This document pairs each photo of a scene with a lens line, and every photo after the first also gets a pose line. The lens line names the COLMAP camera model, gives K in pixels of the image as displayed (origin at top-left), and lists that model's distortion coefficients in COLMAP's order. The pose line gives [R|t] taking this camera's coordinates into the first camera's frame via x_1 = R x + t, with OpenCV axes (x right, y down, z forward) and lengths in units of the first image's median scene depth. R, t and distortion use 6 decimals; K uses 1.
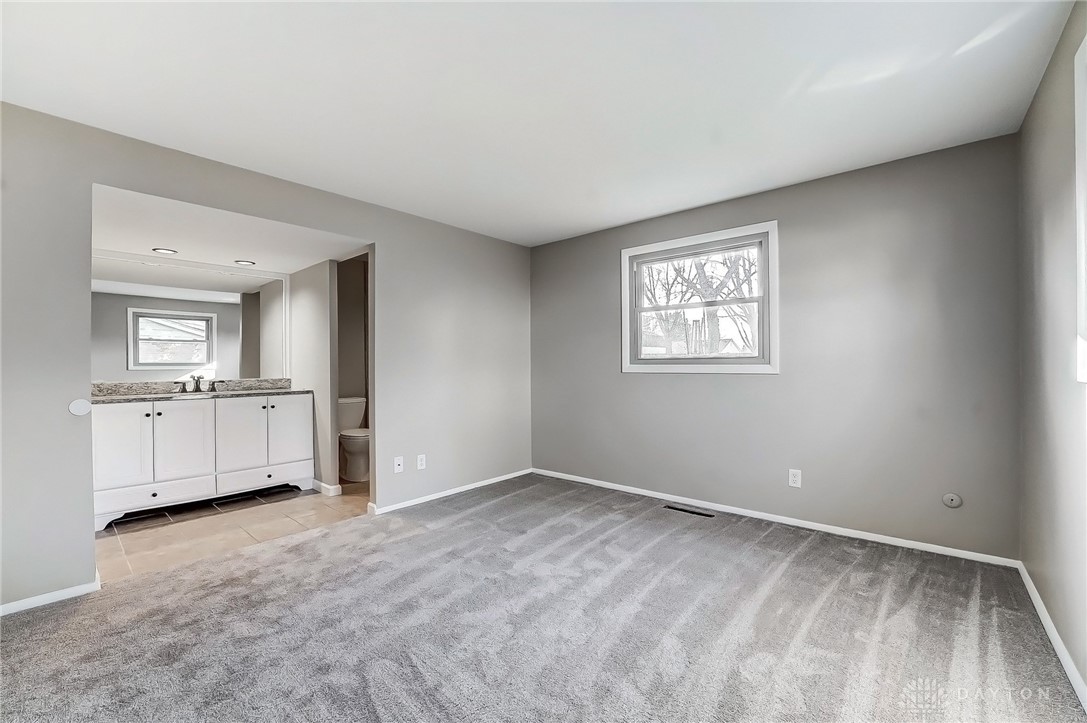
lens RADIAL K [[446.0, 0, 536.2], [0, 446.0, 363.8], [0, 0, 1]] dist [-0.028659, 0.002085]
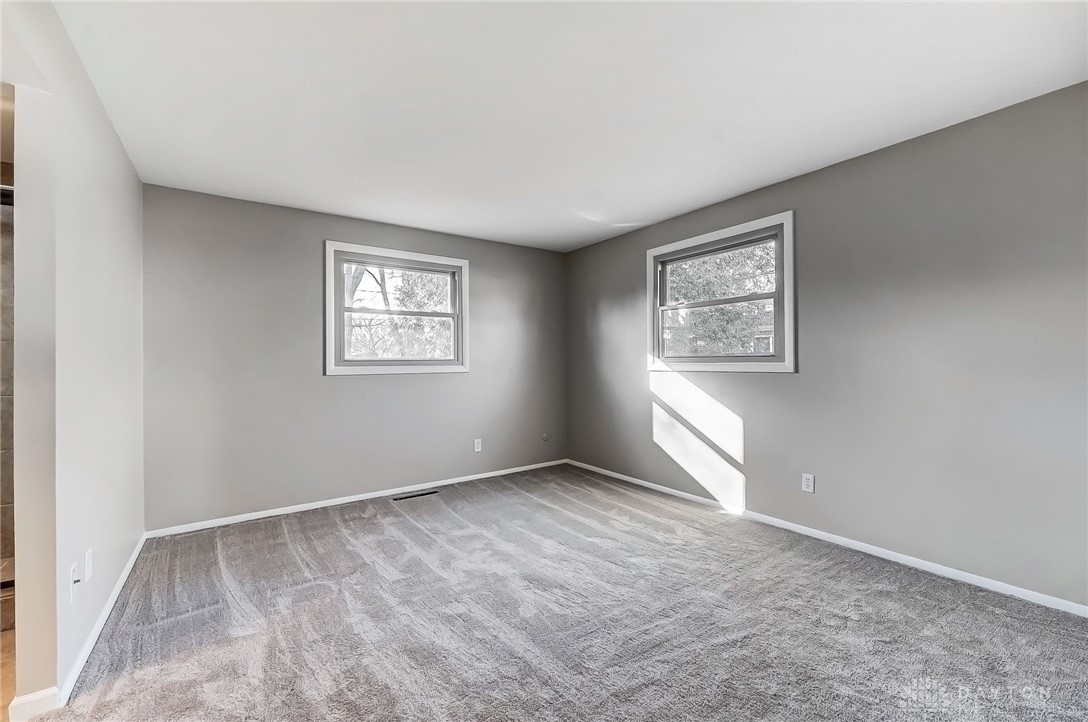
lens RADIAL K [[446.4, 0, 535.8], [0, 446.4, 362.6], [0, 0, 1]] dist [-0.028659, 0.002085]
pose [[0.222560, 0.005519, 0.974903, -0.770148], [0.006333, 0.999955, -0.007106, 0.003623], [-0.974898, 0.007756, 0.222515, 0.497631]]
